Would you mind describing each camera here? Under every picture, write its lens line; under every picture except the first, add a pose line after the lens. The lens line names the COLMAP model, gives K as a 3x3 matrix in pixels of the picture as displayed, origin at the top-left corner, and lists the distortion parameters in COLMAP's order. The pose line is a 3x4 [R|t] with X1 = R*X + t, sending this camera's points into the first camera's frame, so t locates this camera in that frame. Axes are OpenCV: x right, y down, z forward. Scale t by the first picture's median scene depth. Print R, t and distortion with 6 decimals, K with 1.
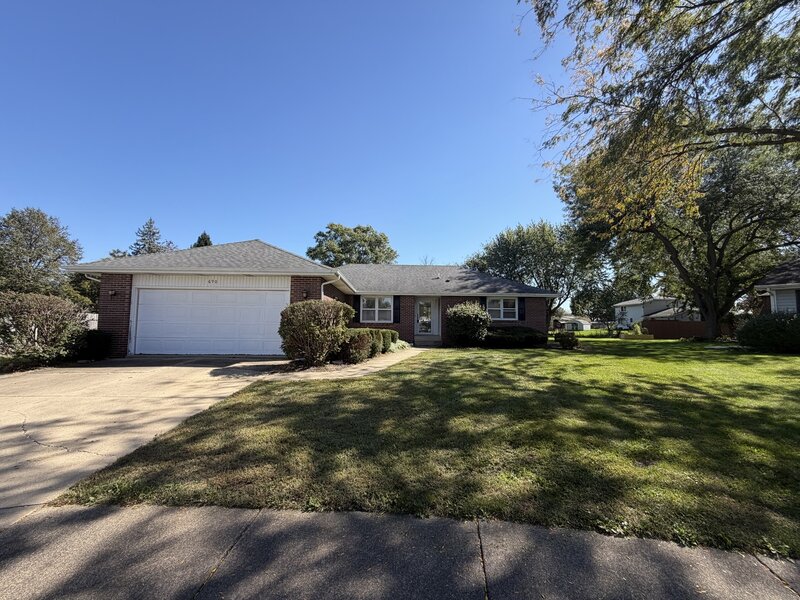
lens RADIAL K [[320.2, 0, 397.2], [0, 320.2, 300.6], [0, 0, 1]] dist [0.000548, 0.000398]
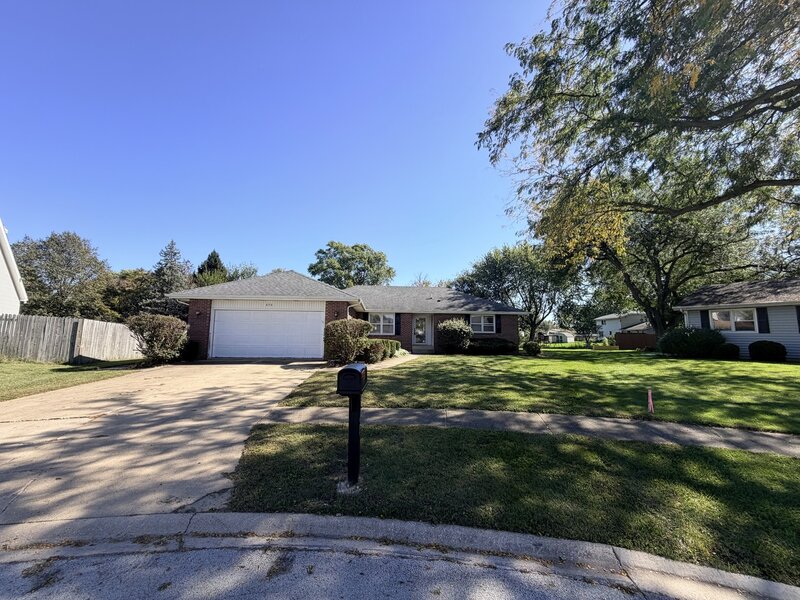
lens RADIAL K [[320.2, 0, 397.2], [0, 320.2, 300.6], [0, 0, 1]] dist [0.000548, 0.000398]
pose [[0.999761, 0.003508, 0.021571, -0.030027], [-0.002683, 0.999268, -0.038173, -0.015569], [-0.021690, 0.038106, 0.999038, -0.235085]]
